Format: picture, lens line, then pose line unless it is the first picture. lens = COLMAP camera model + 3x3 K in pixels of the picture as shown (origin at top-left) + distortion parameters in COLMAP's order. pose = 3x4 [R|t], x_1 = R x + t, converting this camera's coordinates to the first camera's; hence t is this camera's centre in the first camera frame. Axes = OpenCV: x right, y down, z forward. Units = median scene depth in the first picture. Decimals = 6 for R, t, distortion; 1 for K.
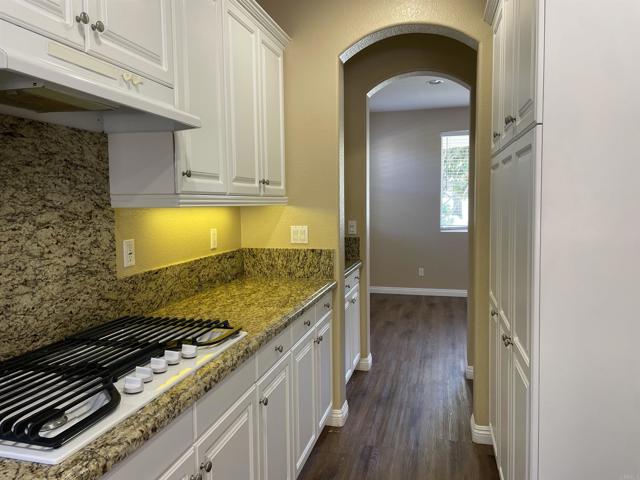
lens RADIAL K [[480.6, 0, 319.0], [0, 480.6, 231.2], [0, 0, 1]] dist [0.095392, -0.120303]
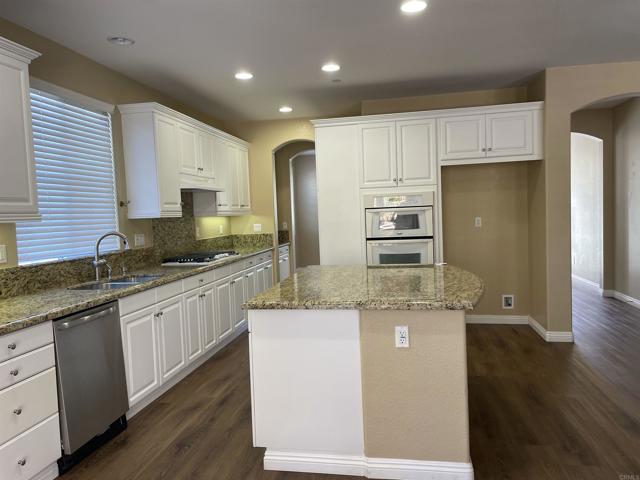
lens RADIAL K [[480.6, 0, 315.8], [0, 480.6, 239.9], [0, 0, 1]] dist [0.095392, -0.120303]
pose [[0.997187, -0.031114, 0.068195, 0.078544], [0.031507, 0.999493, -0.004692, 0.084929], [-0.068015, 0.006828, 0.997661, -1.307543]]
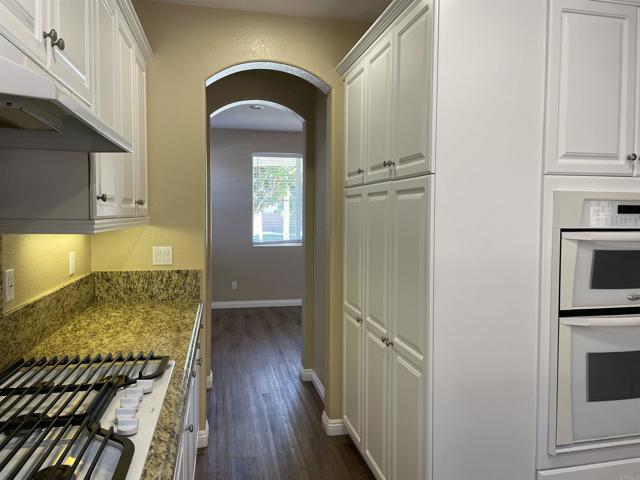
lens RADIAL K [[480.6, 0, 320.9], [0, 480.6, 232.4], [0, 0, 1]] dist [0.095392, -0.120303]
pose [[0.896200, -0.000049, 0.443650, -0.188854], [0.009289, 0.999783, -0.018654, -0.018565], [-0.443553, 0.020839, 0.896006, -0.015846]]
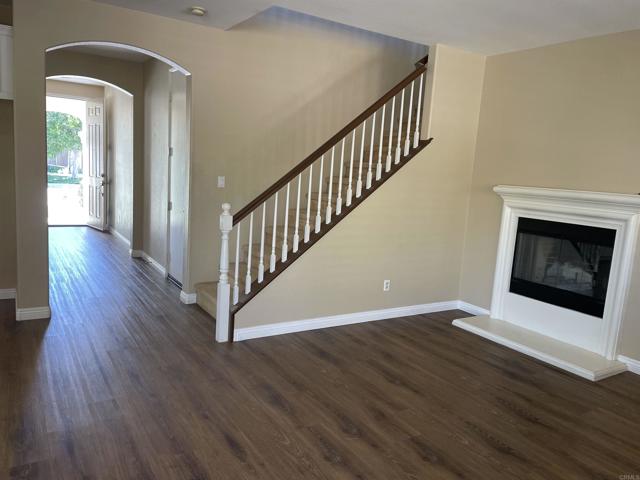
lens RADIAL K [[480.6, 0, 318.9], [0, 480.6, 235.3], [0, 0, 1]] dist [0.095392, -0.120303]
pose [[0.679617, -0.045978, 0.732125, 0.535601], [-0.027989, 0.995682, 0.088511, 0.055989], [-0.733033, -0.080645, 0.675396, -1.261531]]
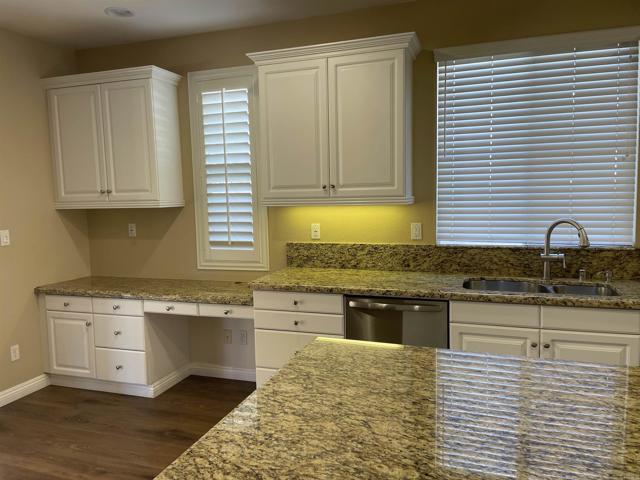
lens RADIAL K [[480.6, 0, 315.9], [0, 480.6, 239.4], [0, 0, 1]] dist [0.095392, -0.120303]
pose [[-0.088460, 0.107588, -0.990252, 0.609964], [-0.037303, 0.993094, 0.111229, -0.006301], [0.995381, 0.046778, -0.083835, -0.386327]]
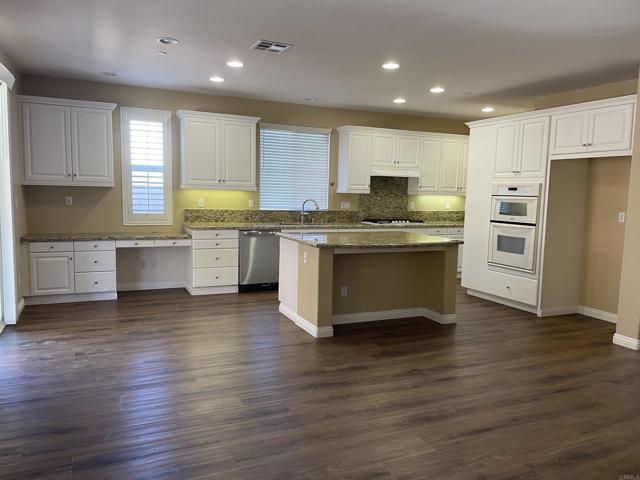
lens RADIAL K [[480.6, 0, 315.2], [0, 480.6, 240.5], [0, 0, 1]] dist [0.095392, -0.120303]
pose [[0.621862, 0.108387, -0.775590, 1.555931], [-0.080082, 0.993985, 0.074698, 0.067039], [0.779022, 0.015659, 0.626802, -1.491564]]
